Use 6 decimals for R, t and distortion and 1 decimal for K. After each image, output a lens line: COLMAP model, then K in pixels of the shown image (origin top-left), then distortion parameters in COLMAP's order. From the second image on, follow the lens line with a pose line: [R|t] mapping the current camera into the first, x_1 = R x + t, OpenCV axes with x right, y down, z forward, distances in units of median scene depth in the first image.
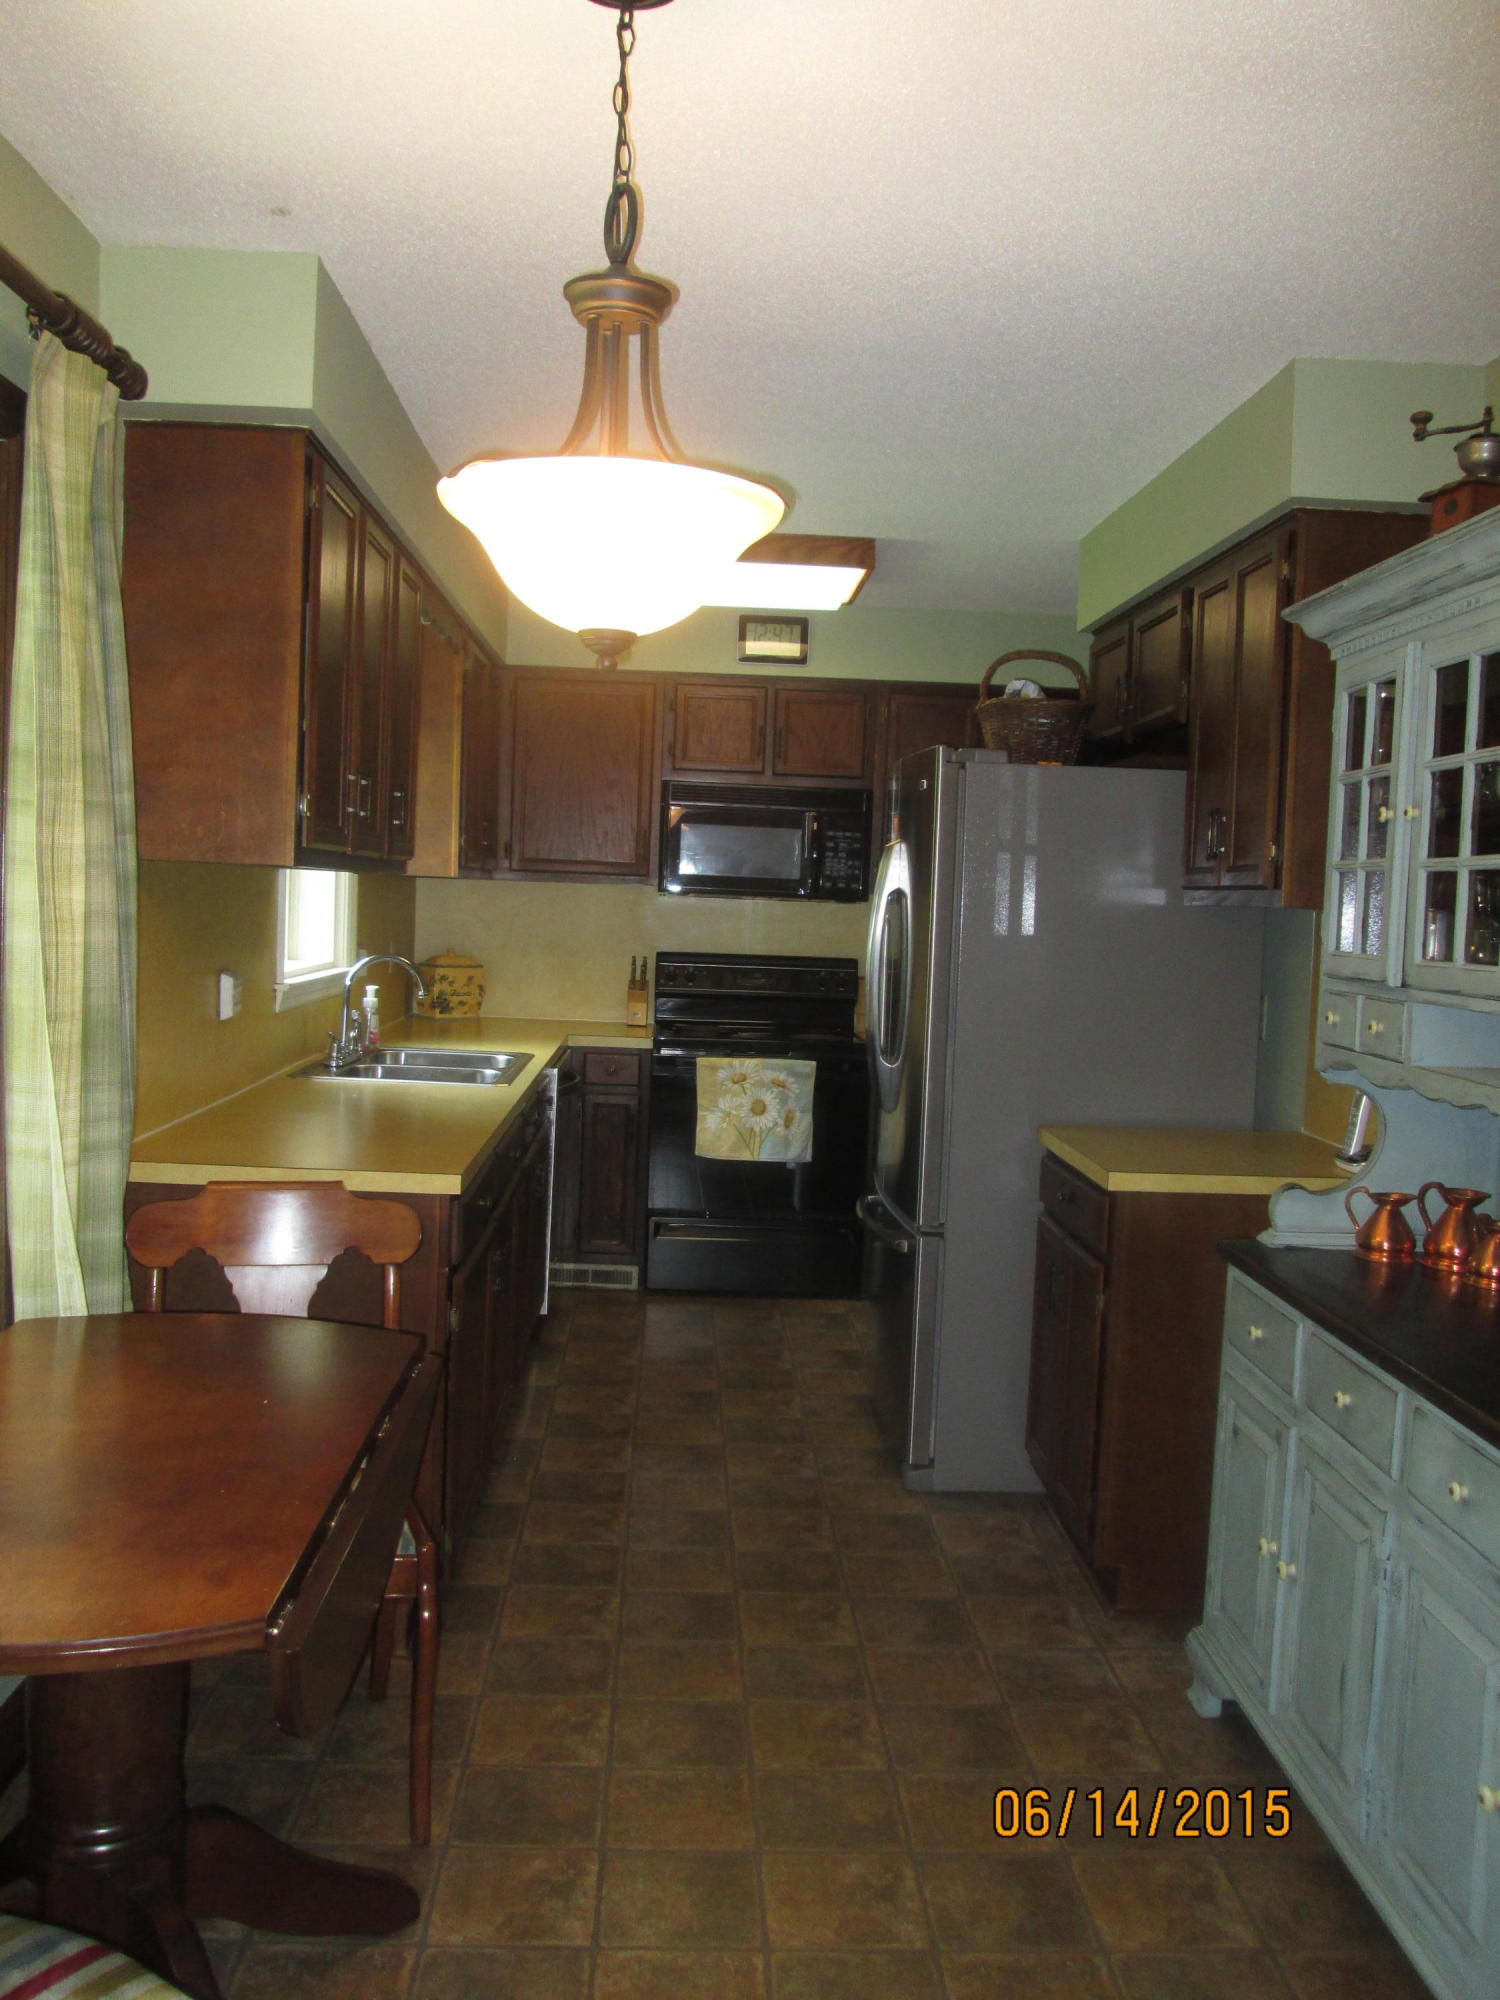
lens RADIAL K [[1618.2, 0, 762.3], [0, 1618.2, 992.3], [0, 0, 1]] dist [-0.053505, 0.031233]
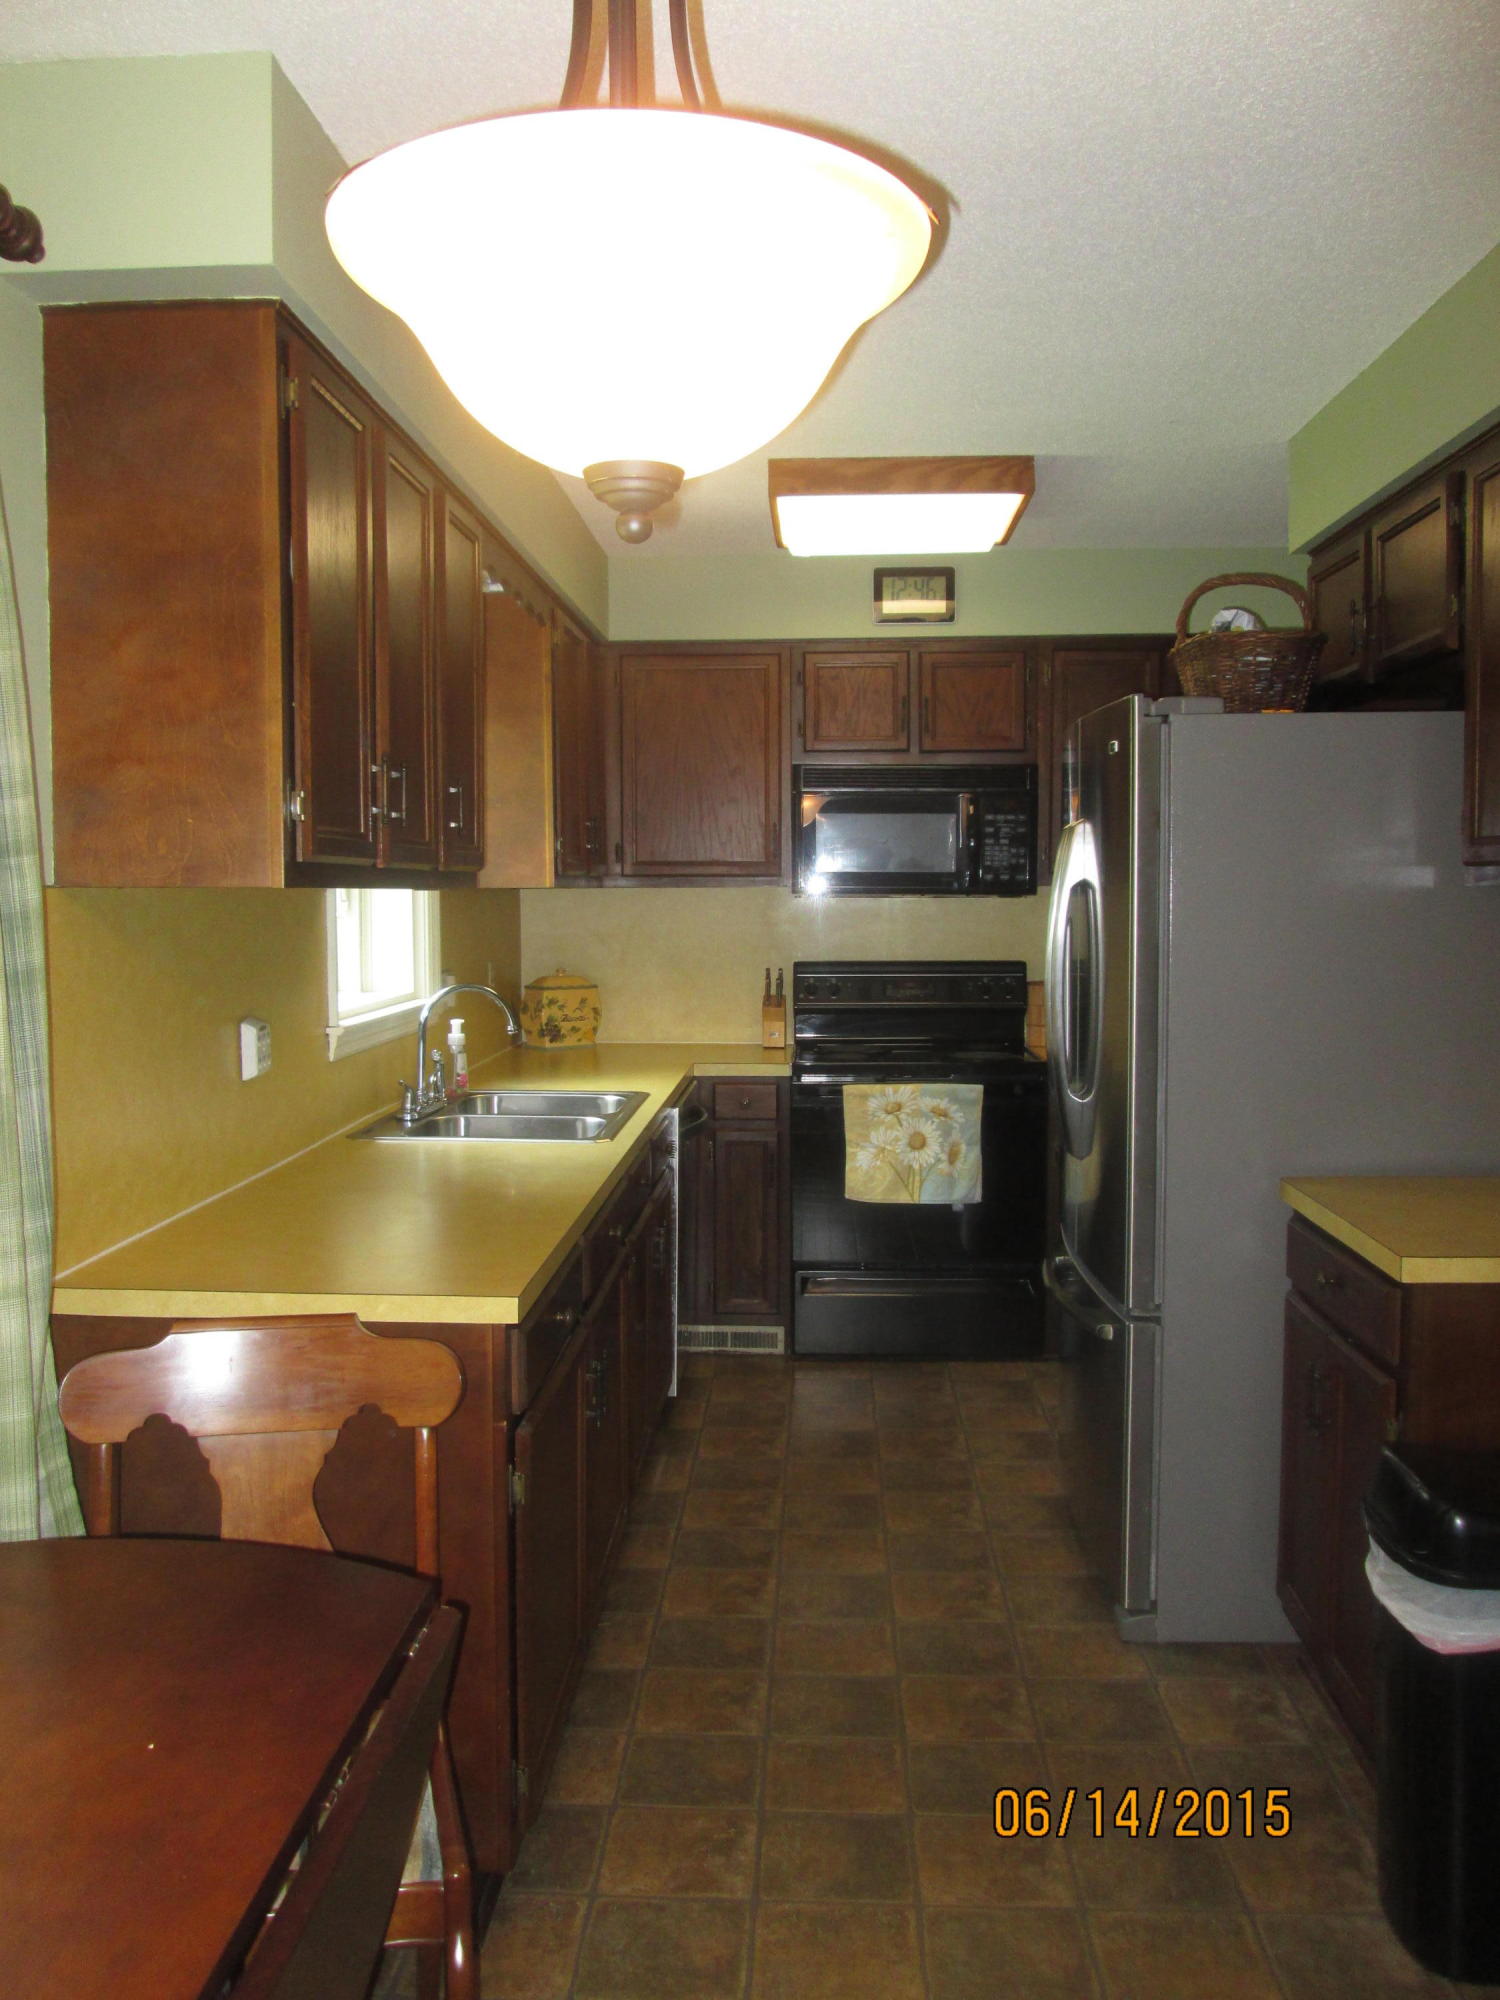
lens RADIAL K [[1618.2, 0, 751.0], [0, 1618.2, 1011.1], [0, 0, 1]] dist [-0.053505, 0.031233]
pose [[0.994233, -0.035229, -0.101290, -0.000916], [0.036690, 0.999247, 0.012595, -0.014848], [0.100771, -0.016239, 0.994777, 0.182224]]
